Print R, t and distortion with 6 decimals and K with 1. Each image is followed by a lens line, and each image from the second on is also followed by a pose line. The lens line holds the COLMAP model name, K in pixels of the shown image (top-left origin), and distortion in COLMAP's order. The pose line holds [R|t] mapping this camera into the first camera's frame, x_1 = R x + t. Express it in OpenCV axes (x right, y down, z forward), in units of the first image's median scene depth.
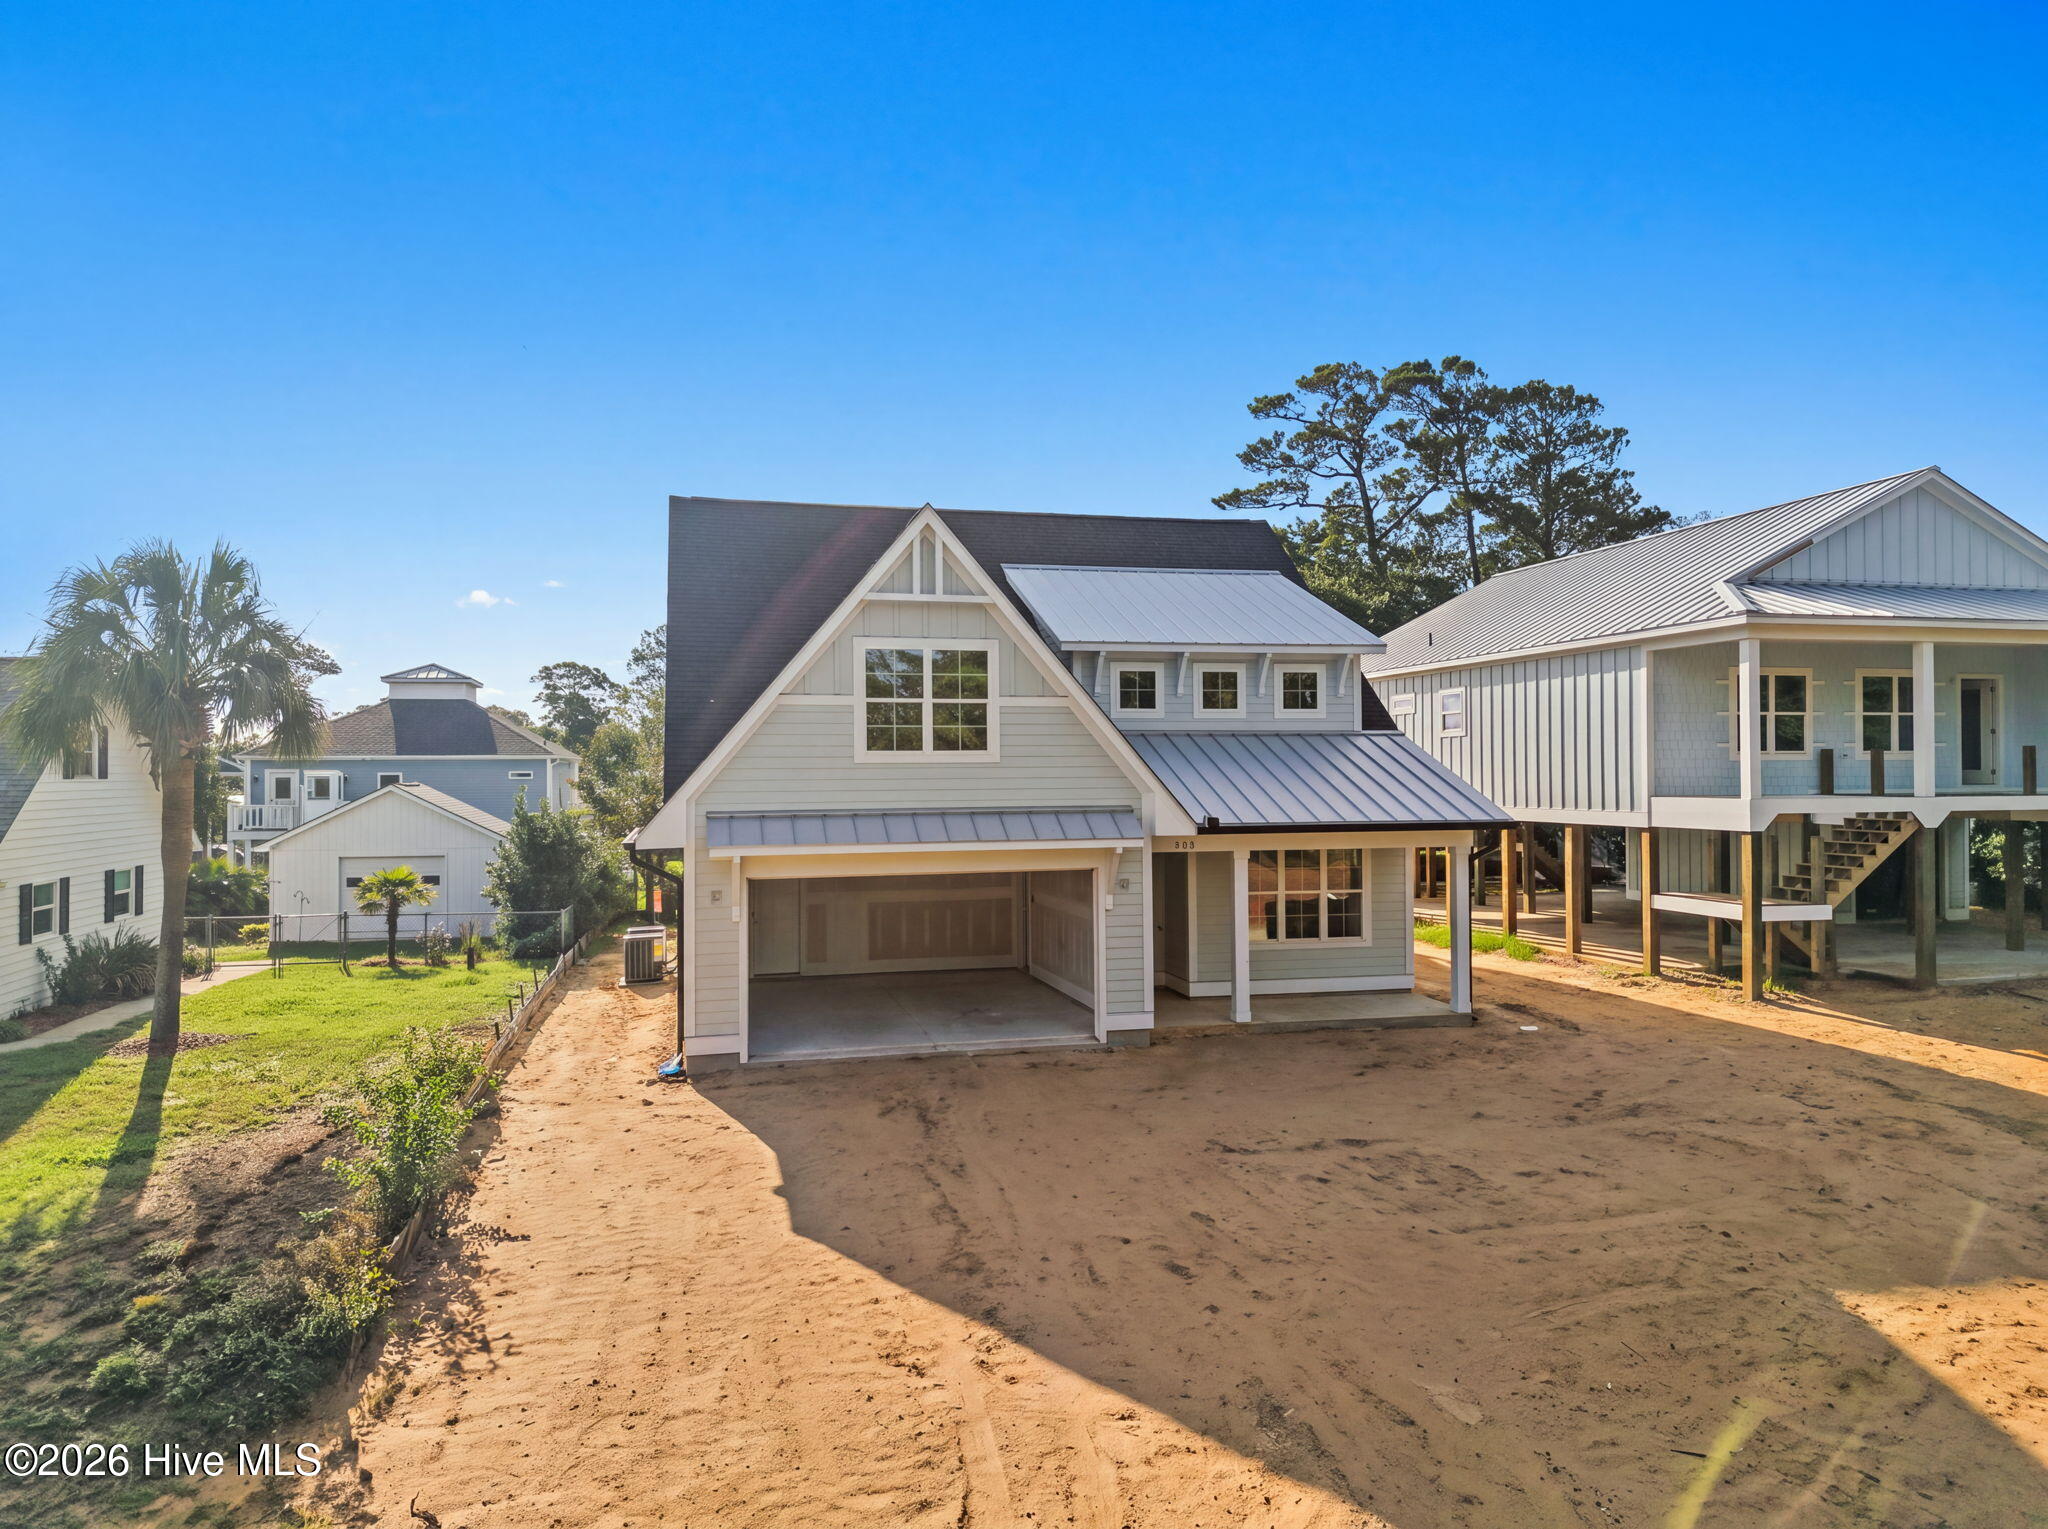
lens RADIAL K [[1368.4, 0, 1023.3], [0, 1368.4, 748.5], [0, 0, 1]] dist [0.009830, -0.001183]
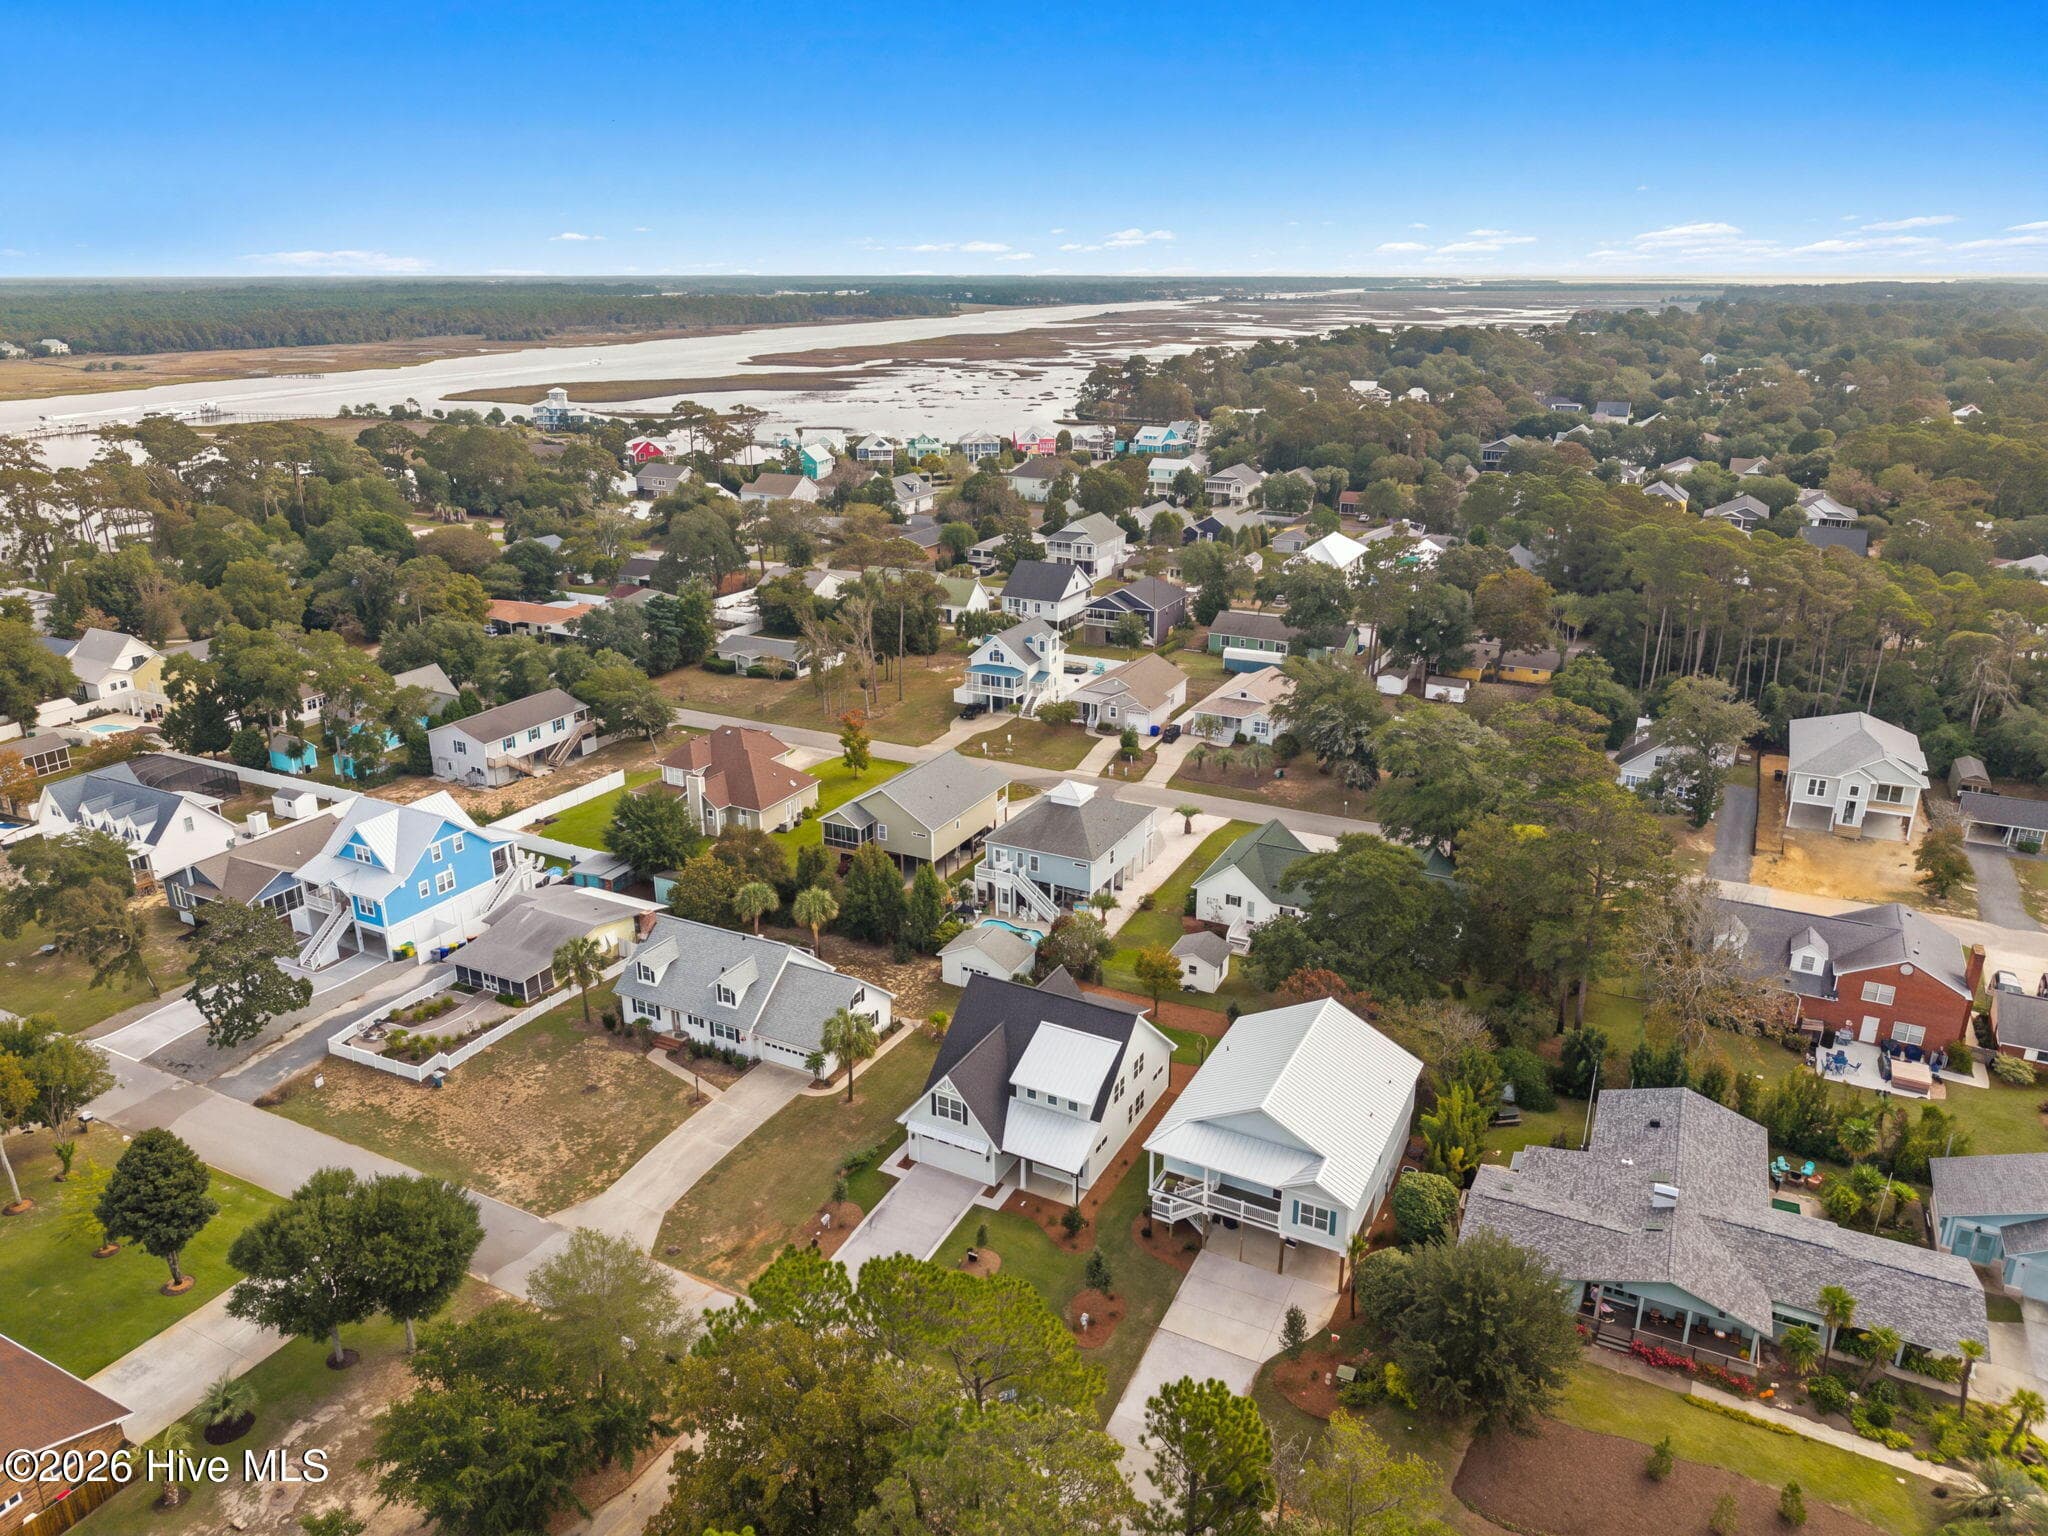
lens RADIAL K [[1368.4, 0, 1023.3], [0, 1368.4, 752.0], [0, 0, 1]] dist [0.009830, -0.001183]
pose [[0.755843, 0.215548, -0.618256, 2.209624], [0.006258, 0.941837, 0.336013, -2.214869], [0.654723, -0.257842, 0.710532, -1.475328]]
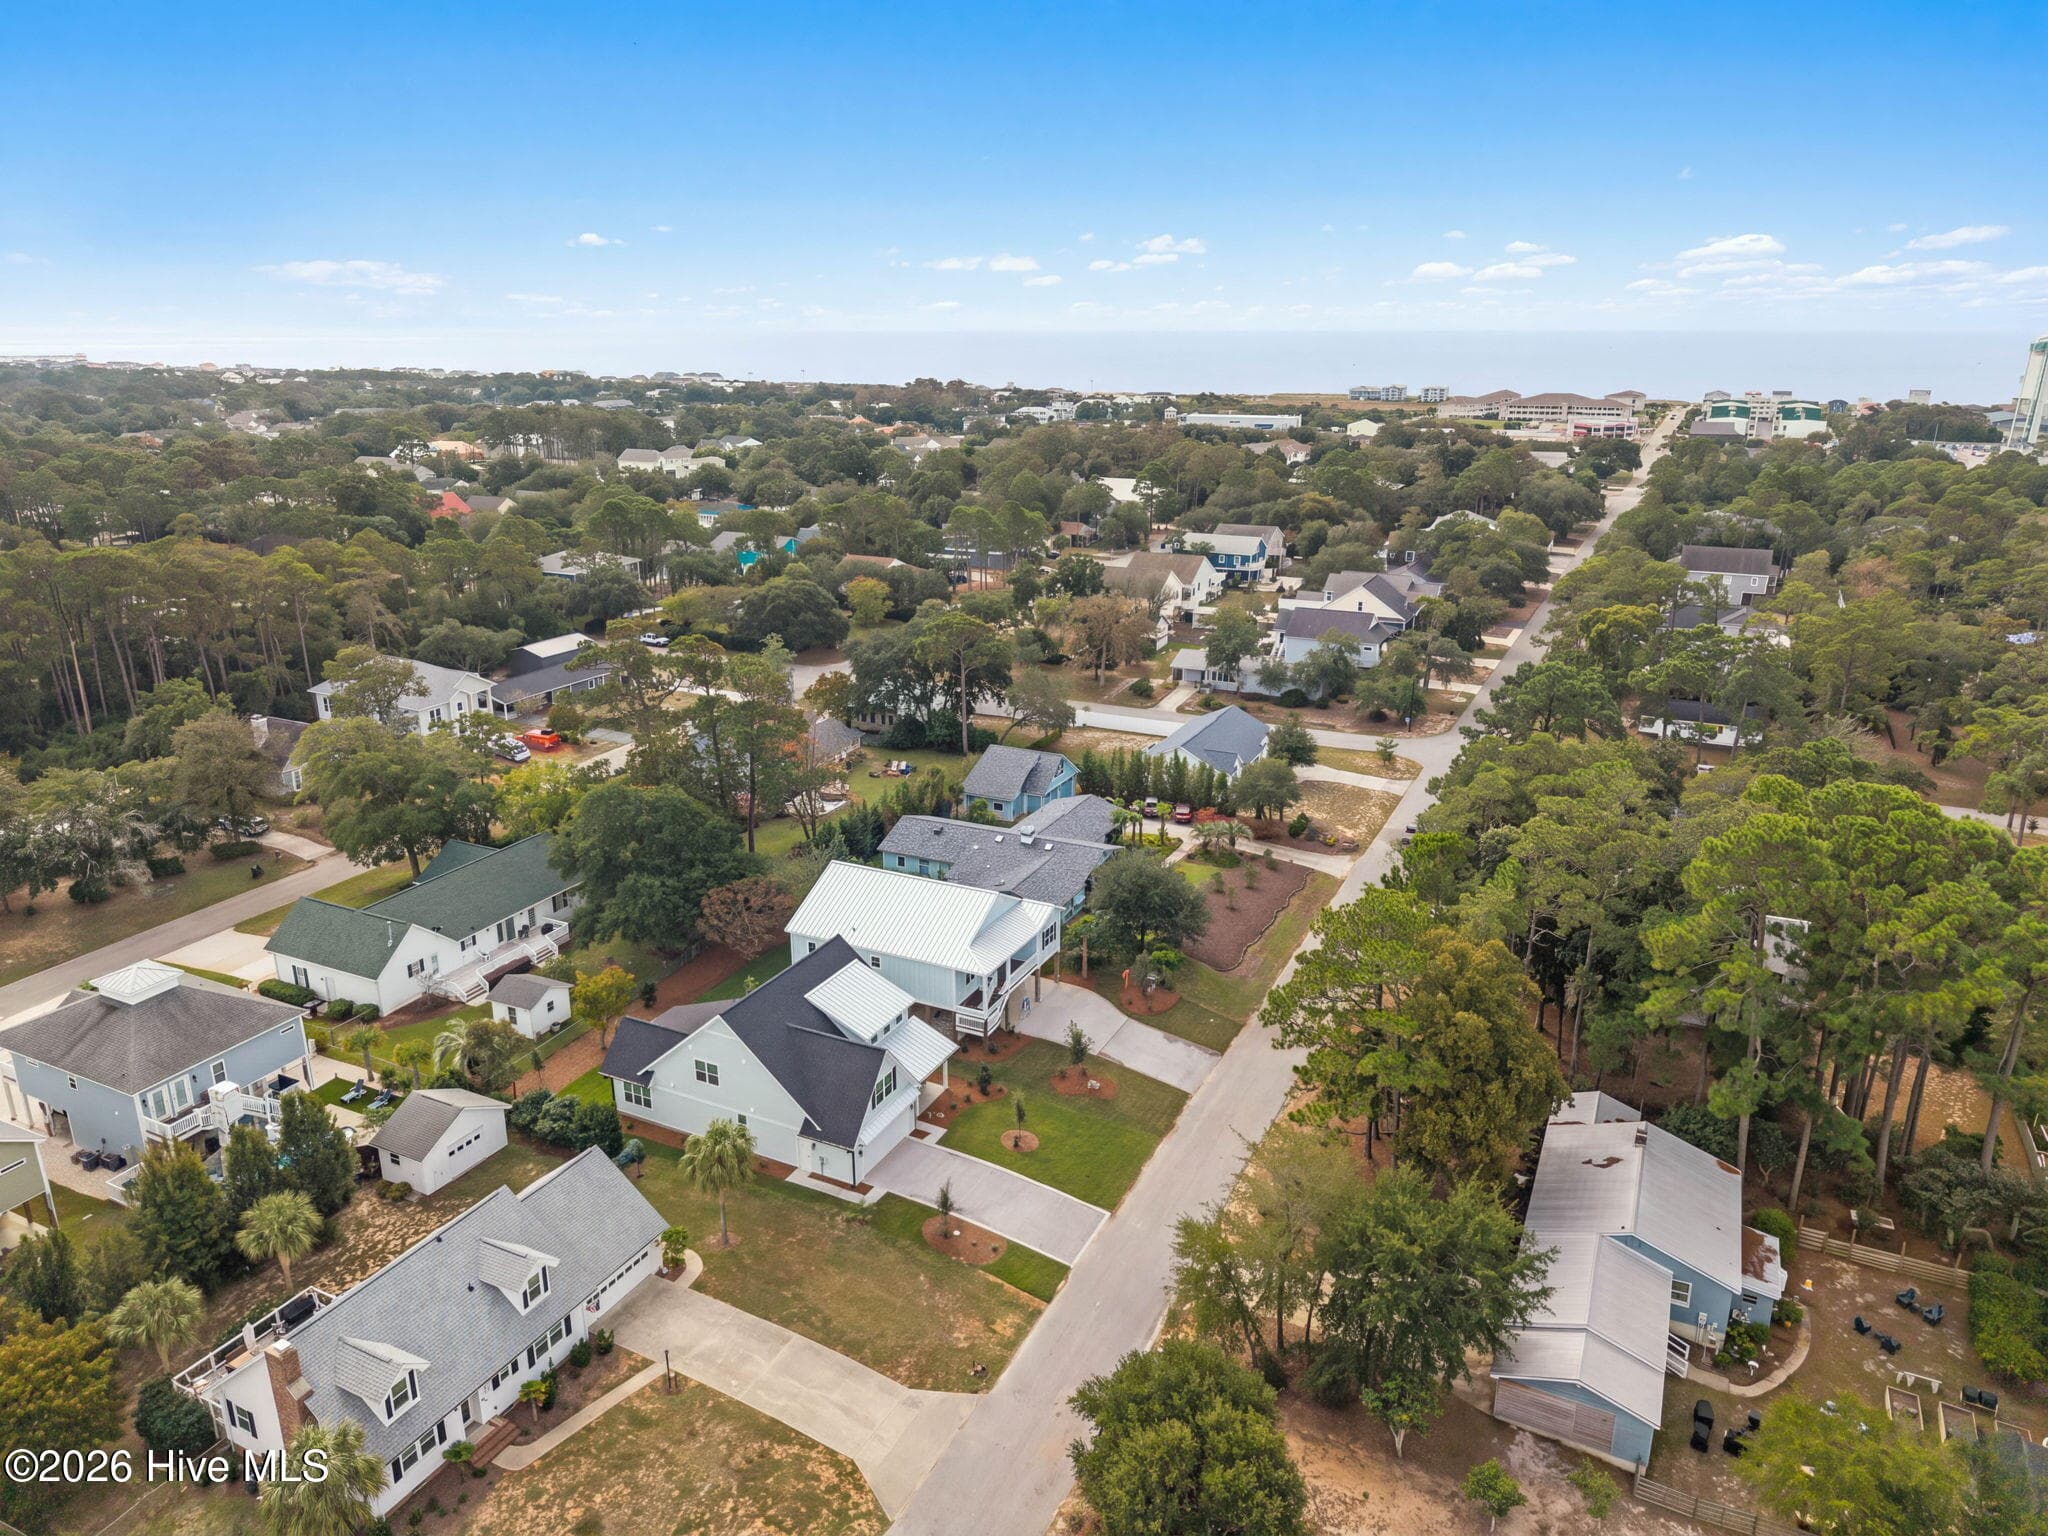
lens RADIAL K [[1368.4, 0, 1023.3], [0, 1368.4, 752.0], [0, 0, 1]] dist [0.009830, -0.001183]
pose [[0.643192, -0.219523, 0.733563, -2.221145], [-0.013796, 0.954544, 0.297750, -1.916470], [-0.765581, -0.201630, 0.610926, -1.455707]]
